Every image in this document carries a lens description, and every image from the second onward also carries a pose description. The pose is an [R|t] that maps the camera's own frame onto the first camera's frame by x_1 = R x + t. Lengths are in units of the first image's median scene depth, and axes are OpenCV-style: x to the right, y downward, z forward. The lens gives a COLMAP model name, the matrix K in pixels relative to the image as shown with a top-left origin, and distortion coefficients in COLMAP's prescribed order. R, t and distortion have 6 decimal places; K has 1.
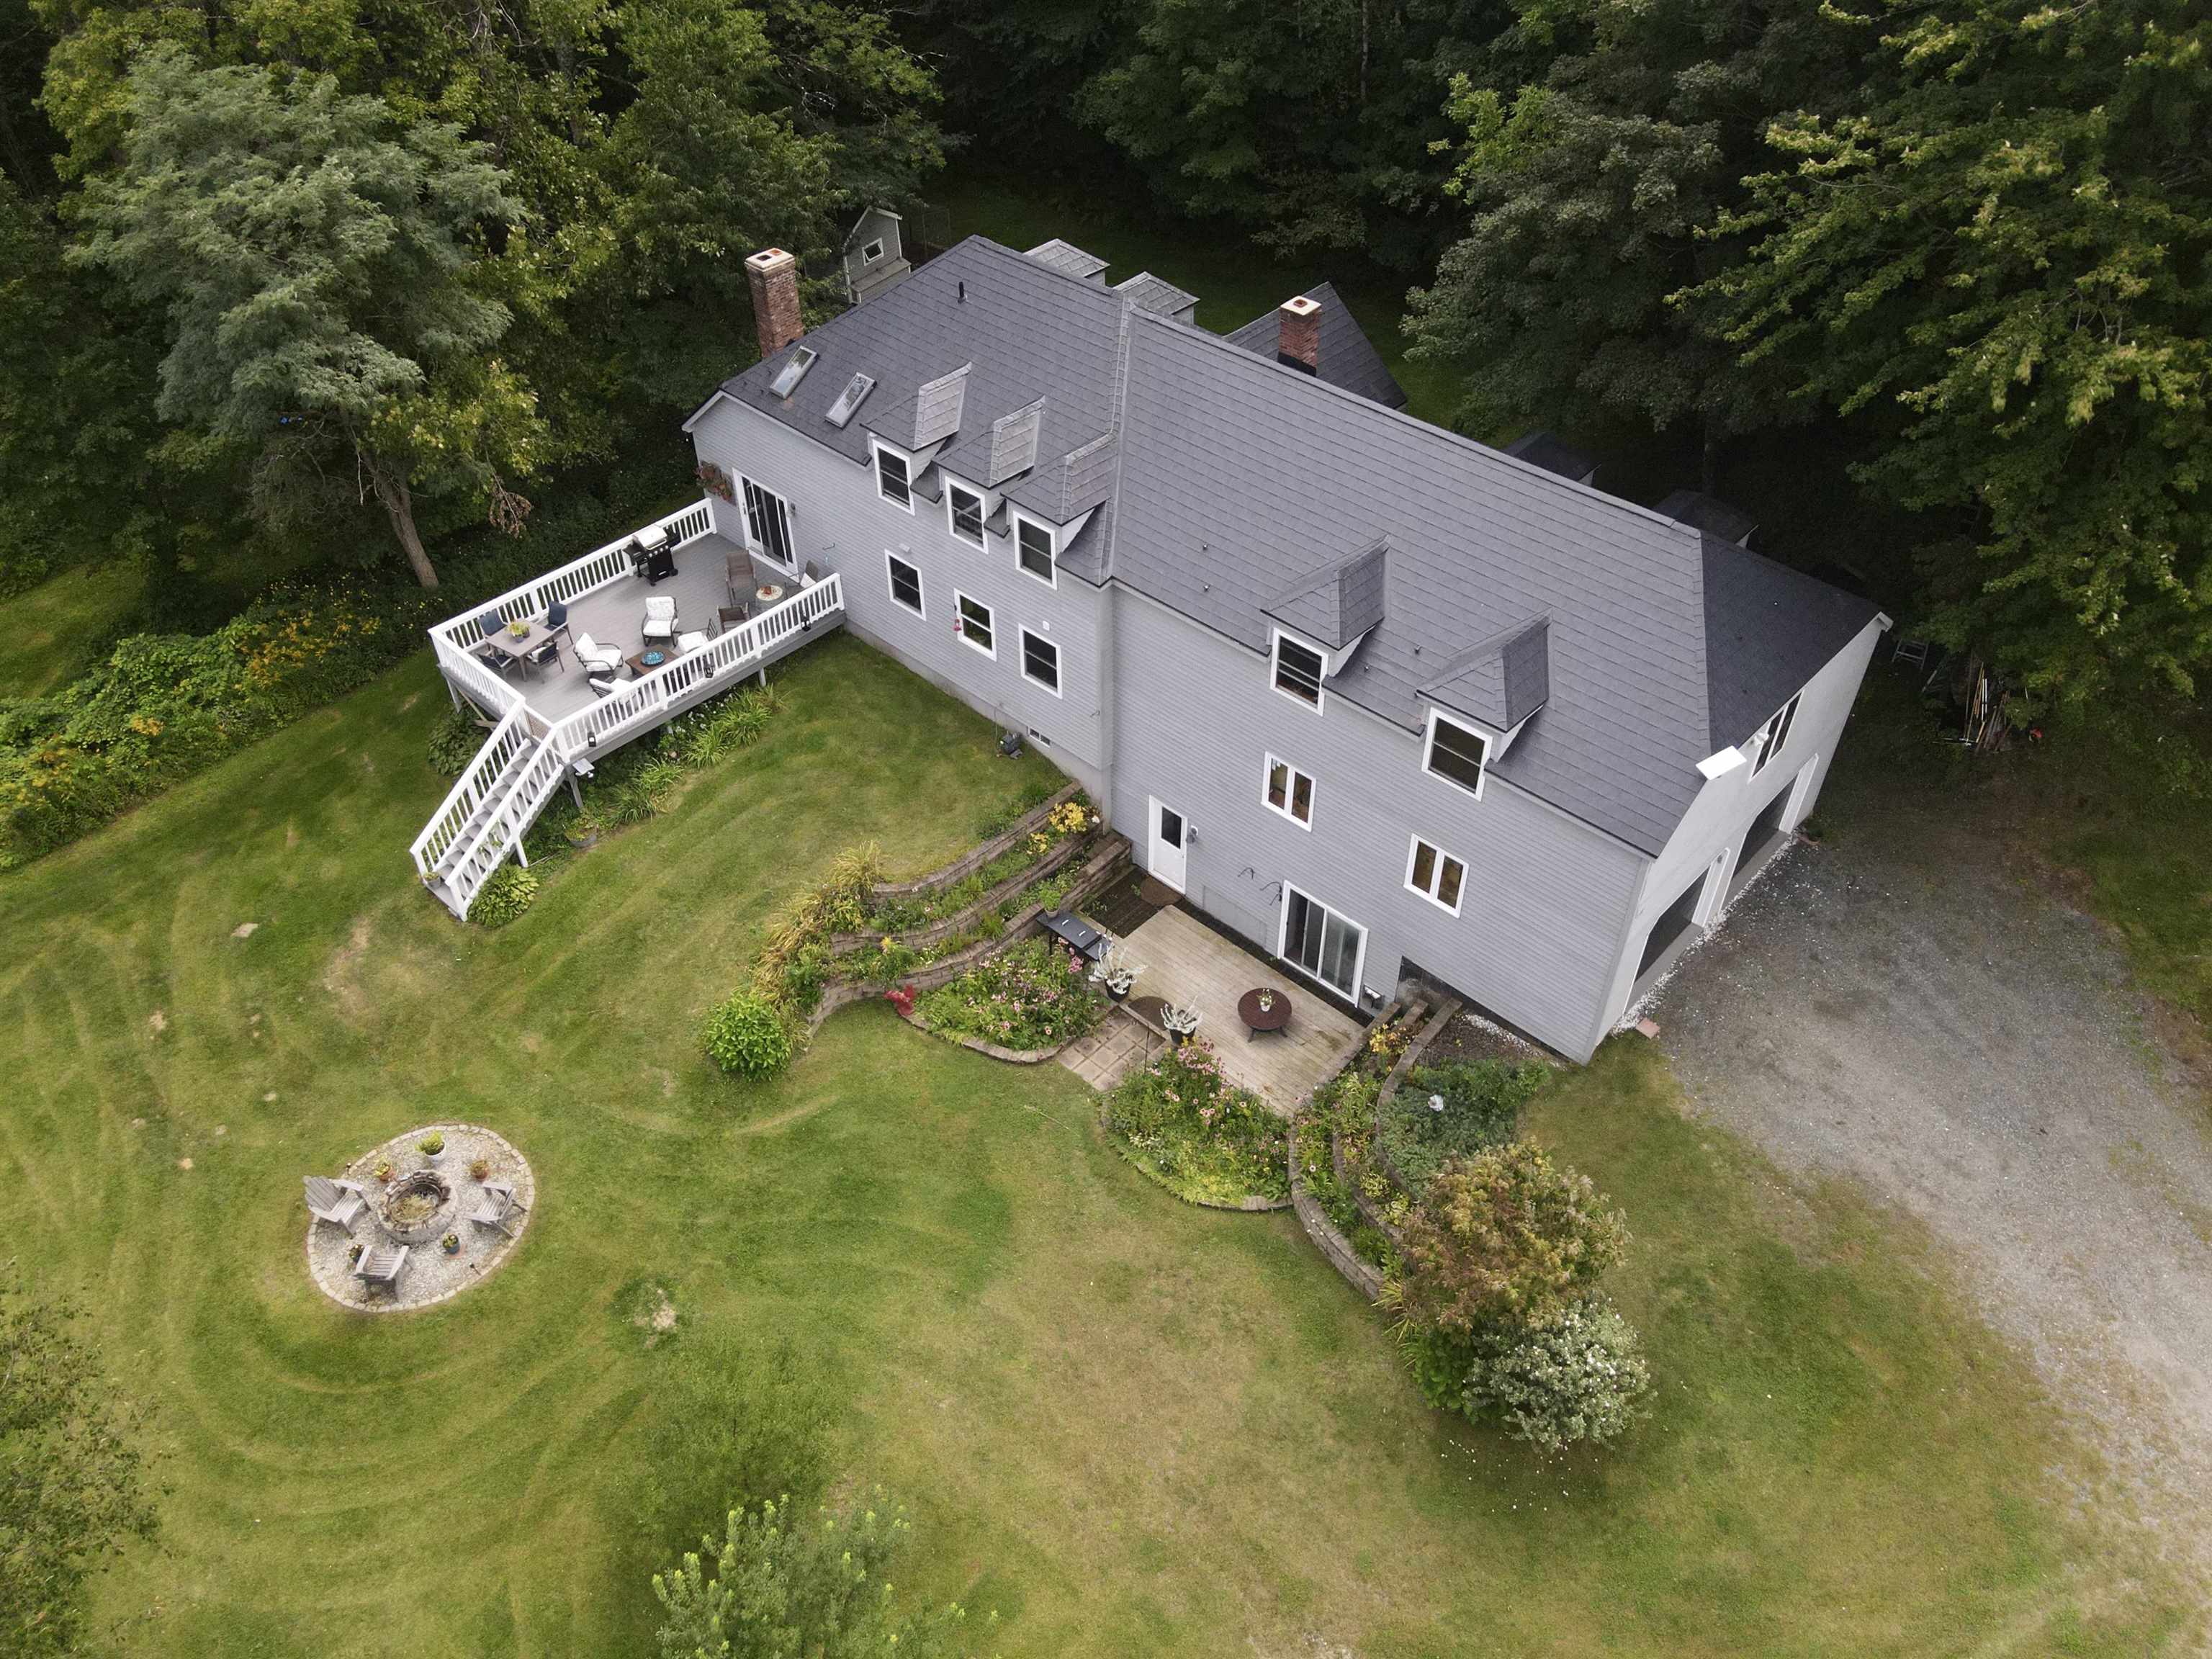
lens RADIAL K [[1583.3, 0, 1106.0], [0, 1583.3, 829.5], [0, 0, 1]] dist [-0.001418, 0.004245]
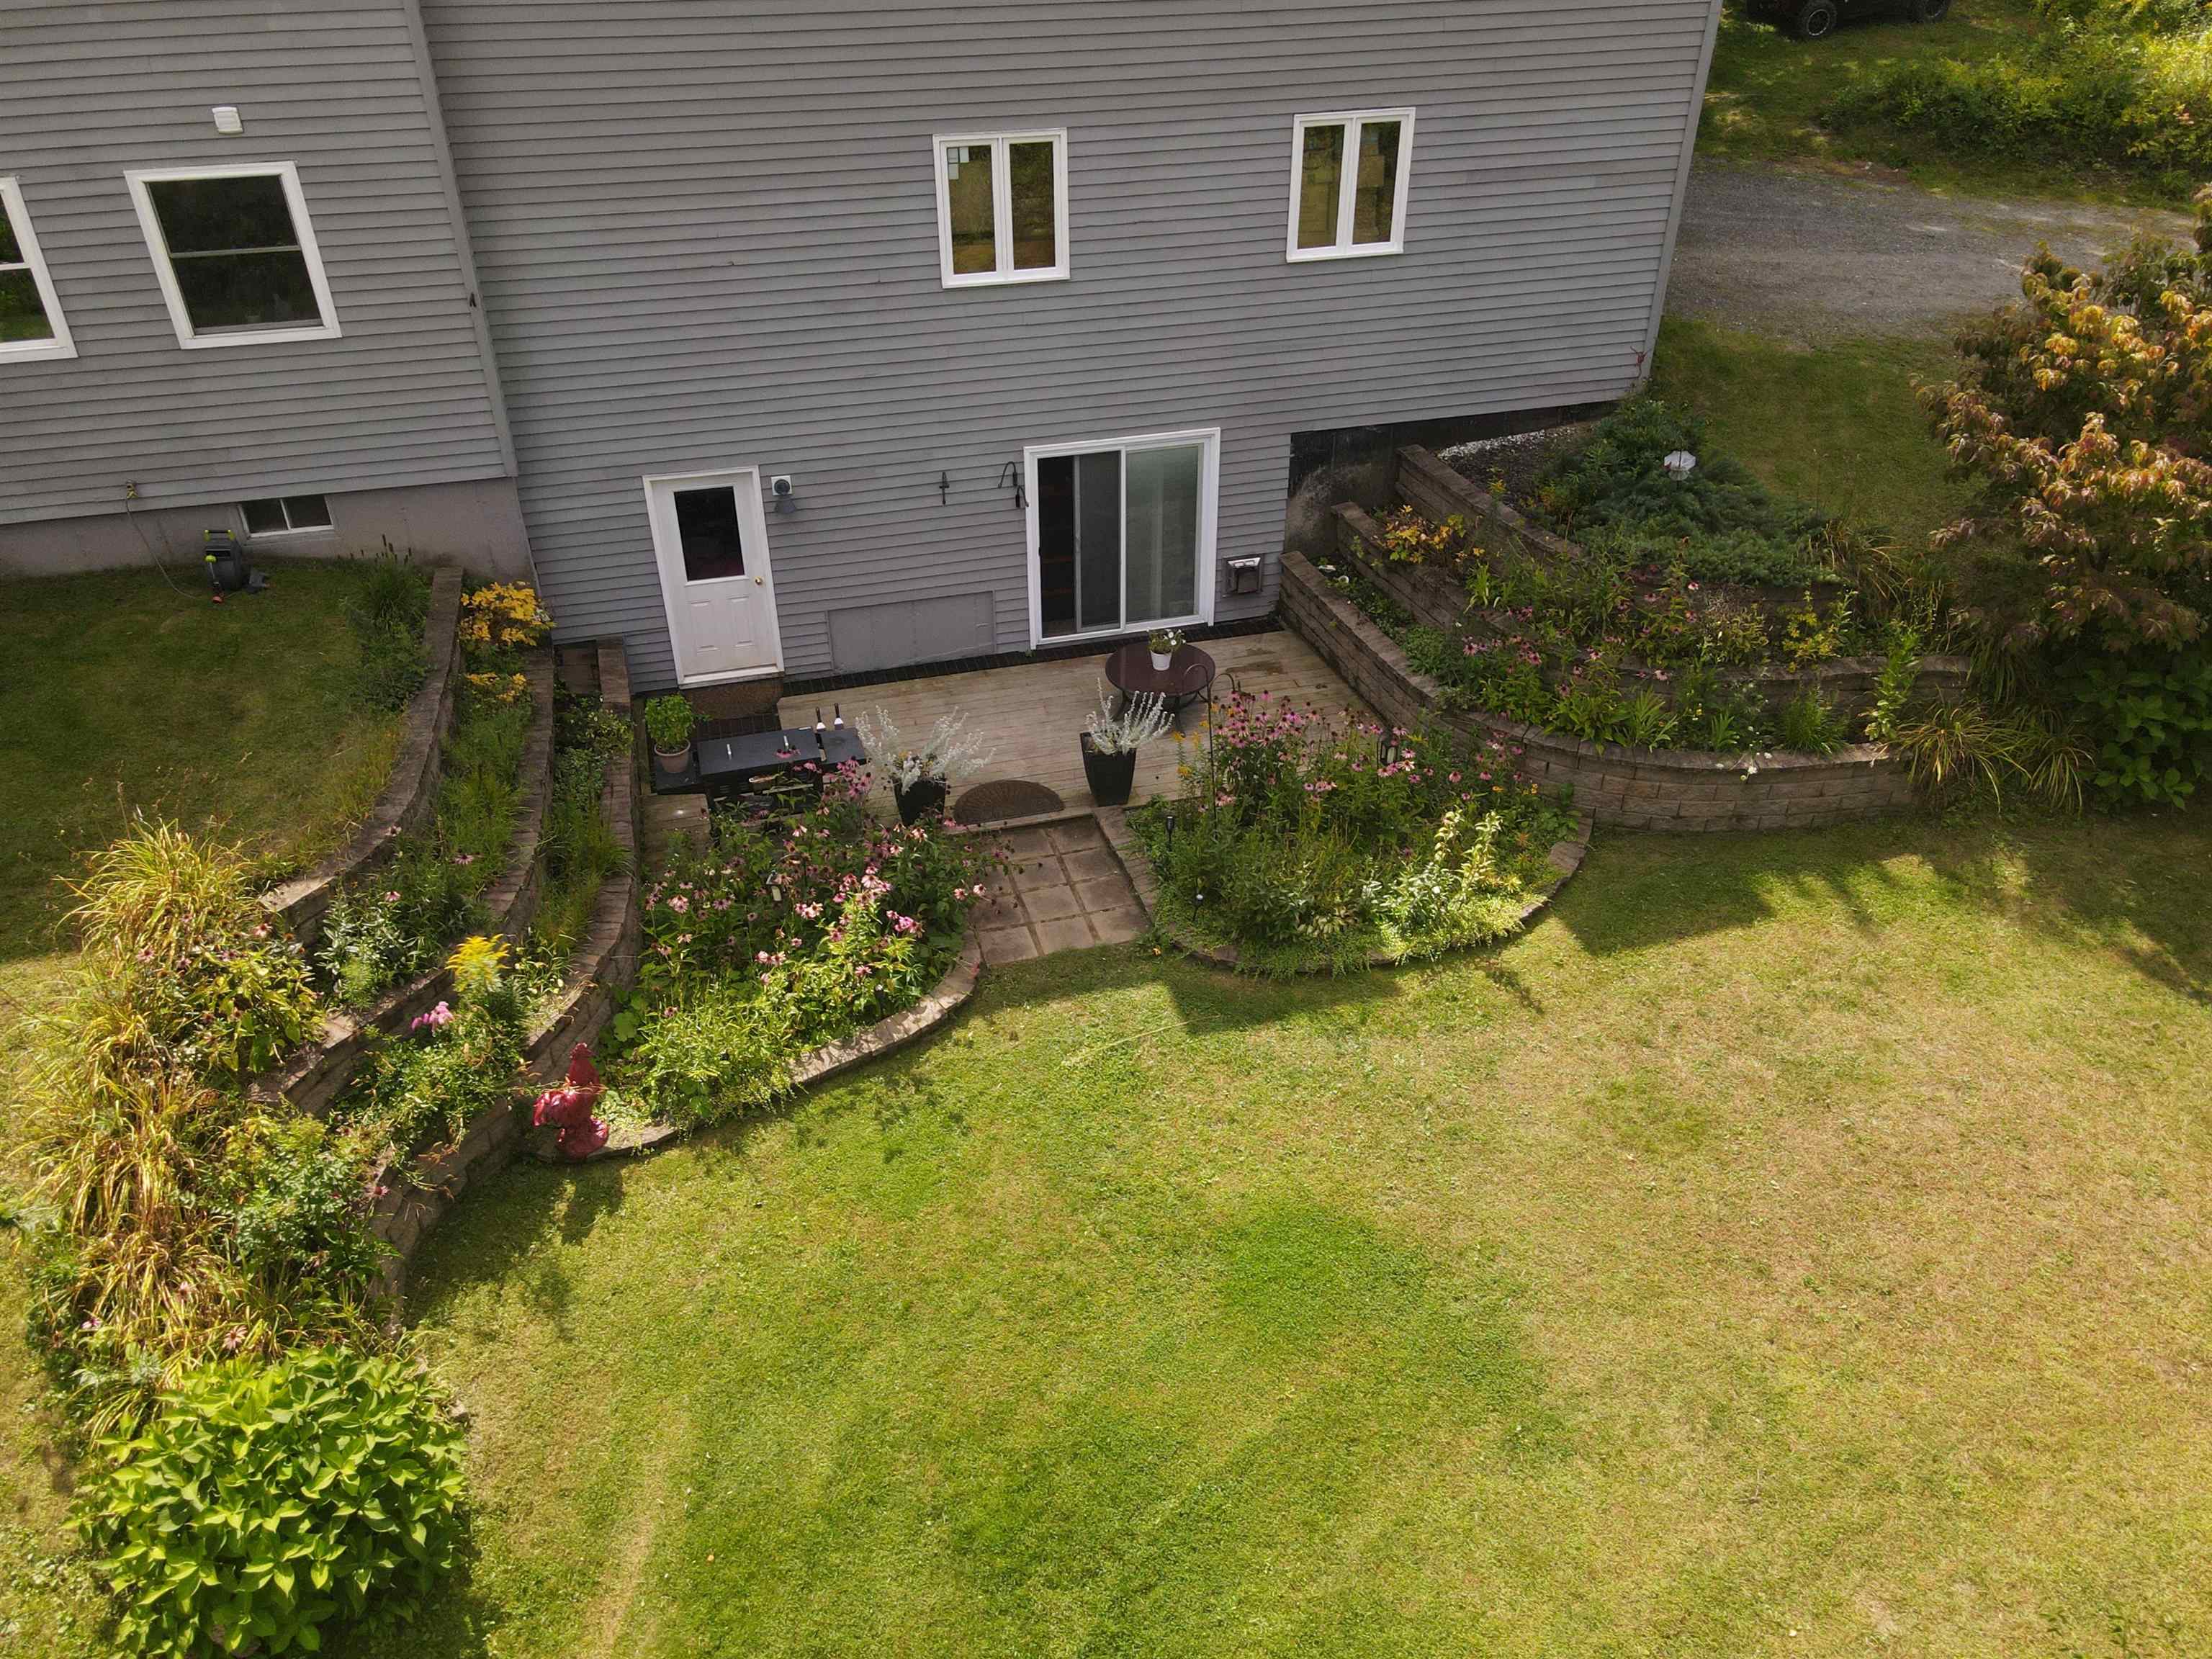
lens RADIAL K [[1583.3, 0, 1106.0], [0, 1583.3, 829.5], [0, 0, 1]] dist [-0.001418, 0.004245]
pose [[0.530149, -0.478428, 0.700035, -0.284193], [0.568331, 0.813194, 0.125357, 0.083910], [-0.629239, 0.331394, 0.703019, 0.691843]]
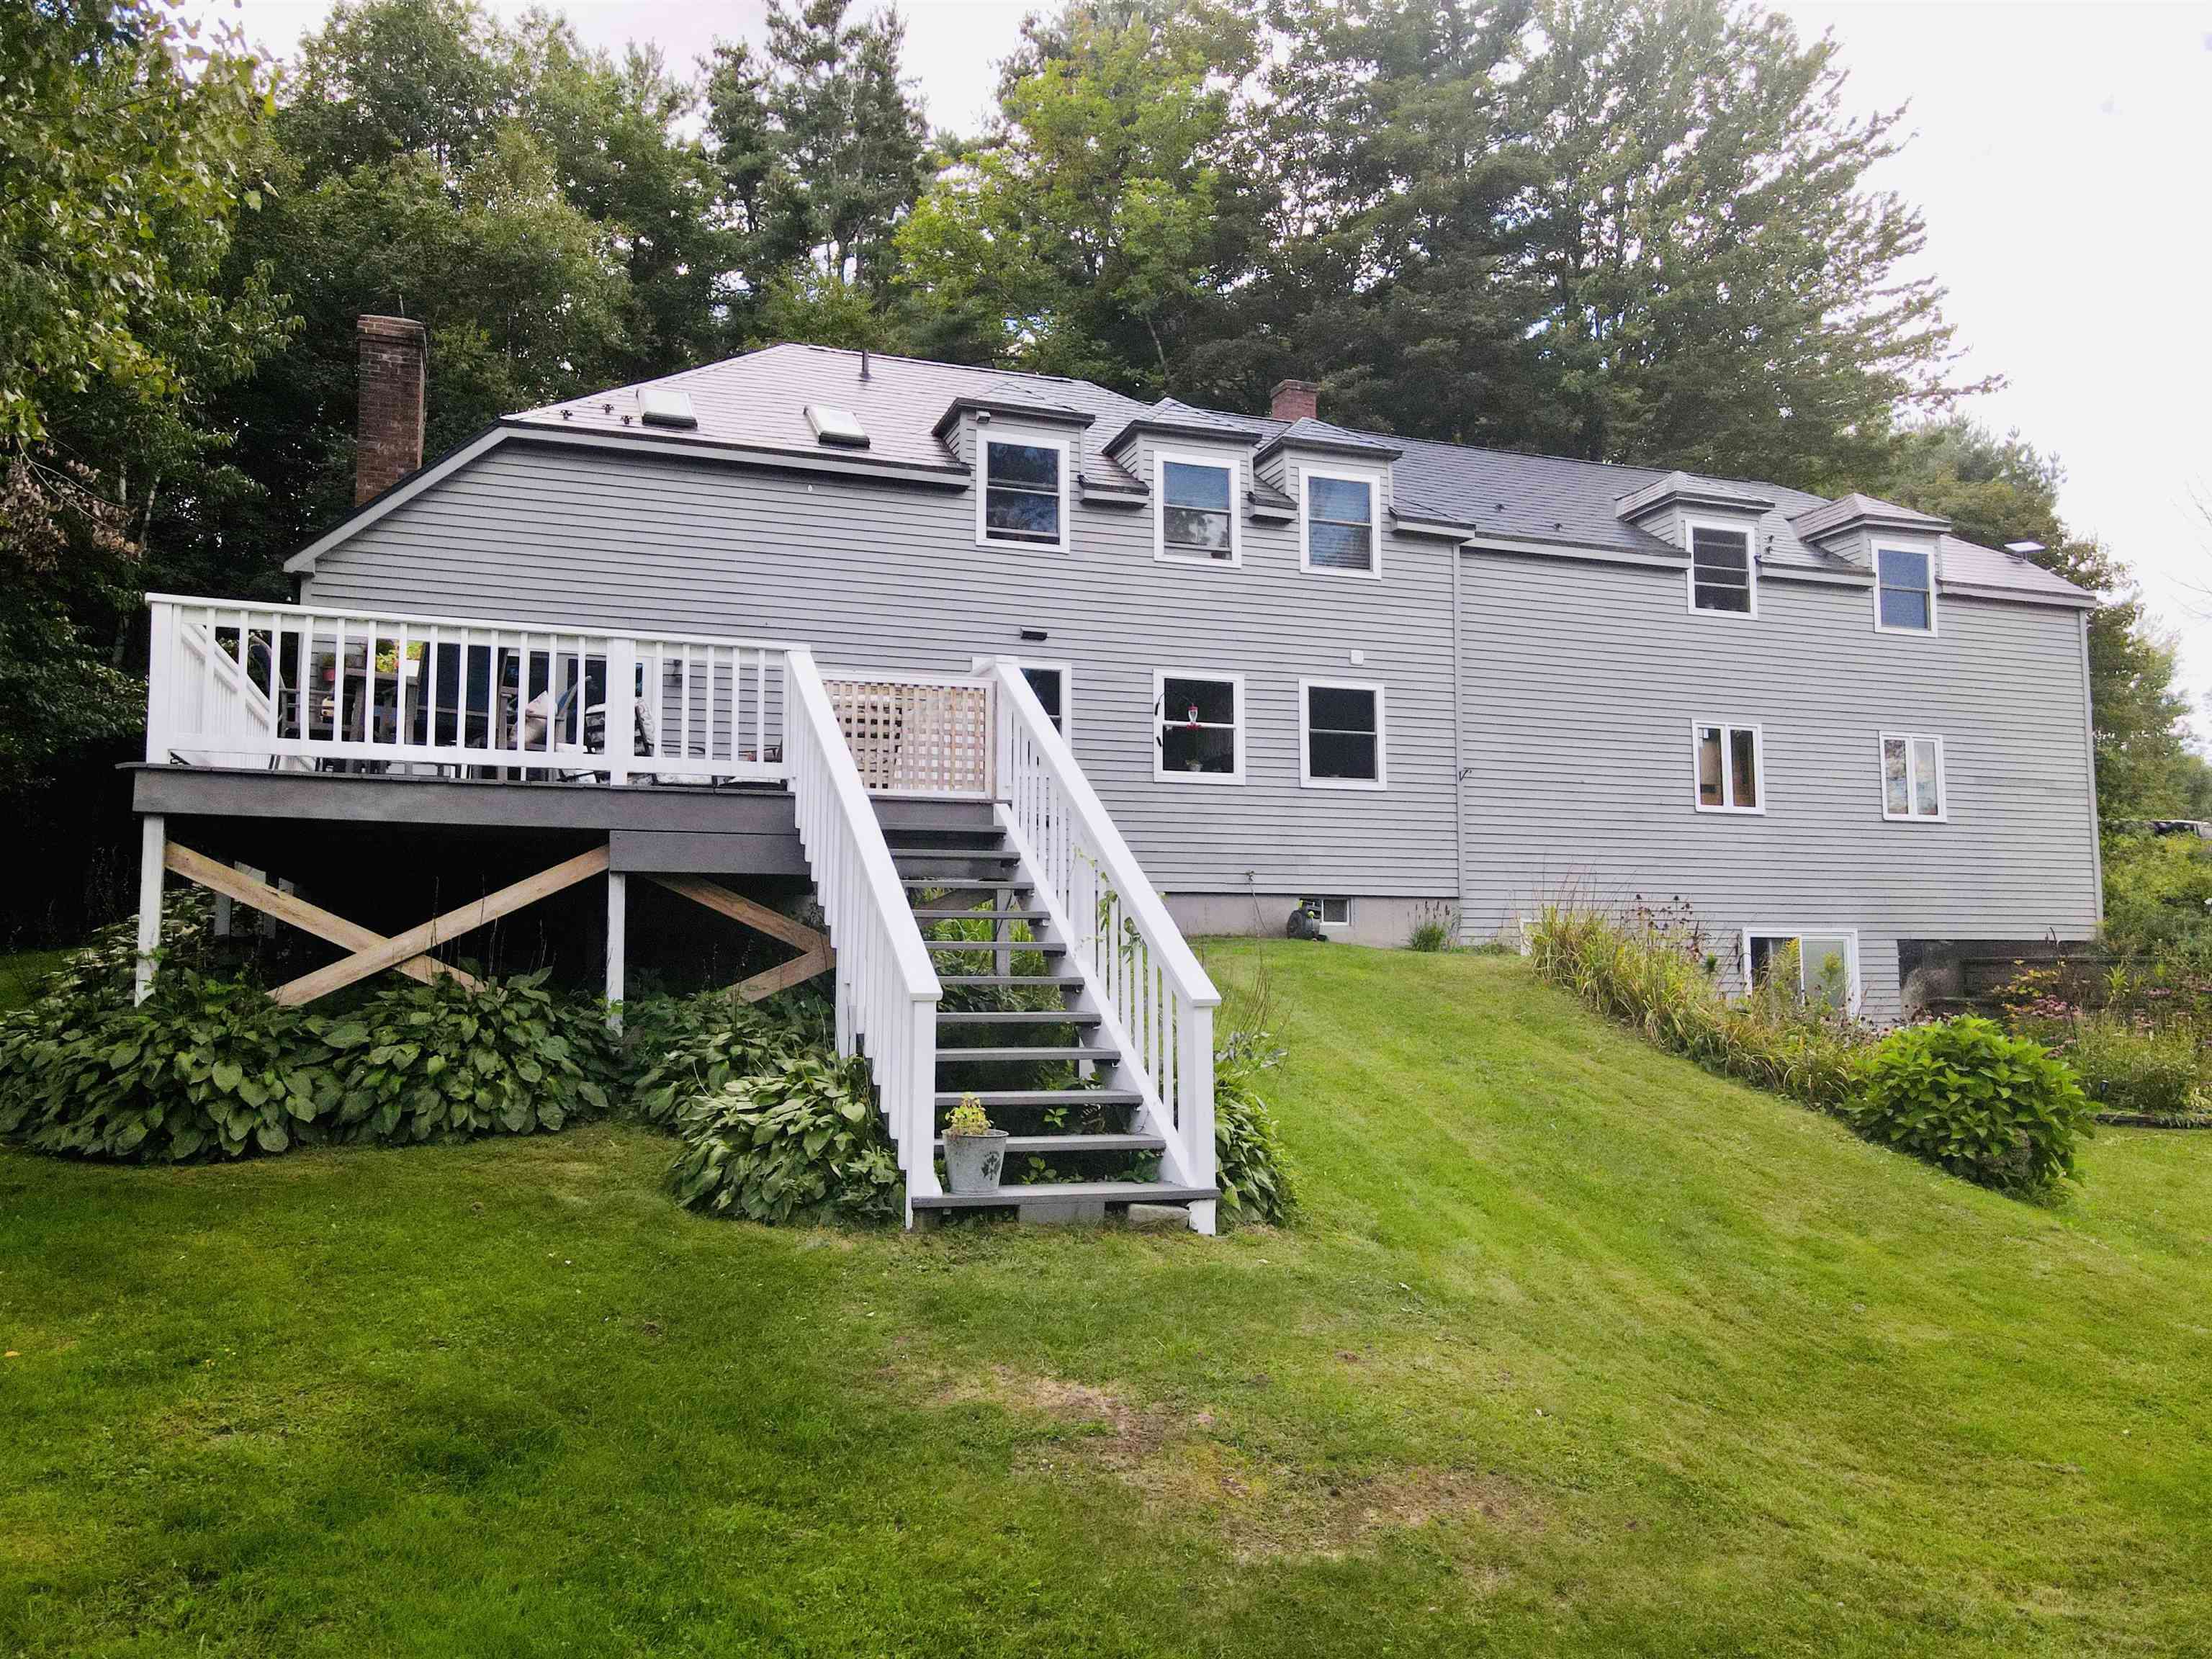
lens RADIAL K [[1583.3, 0, 1106.0], [0, 1583.3, 829.5], [0, 0, 1]] dist [-0.001418, 0.004245]
pose [[0.473574, 0.064277, 0.878405, -0.659141], [0.588089, 0.719359, -0.369695, 0.097172], [-0.655651, 0.691659, 0.302869, 0.967390]]
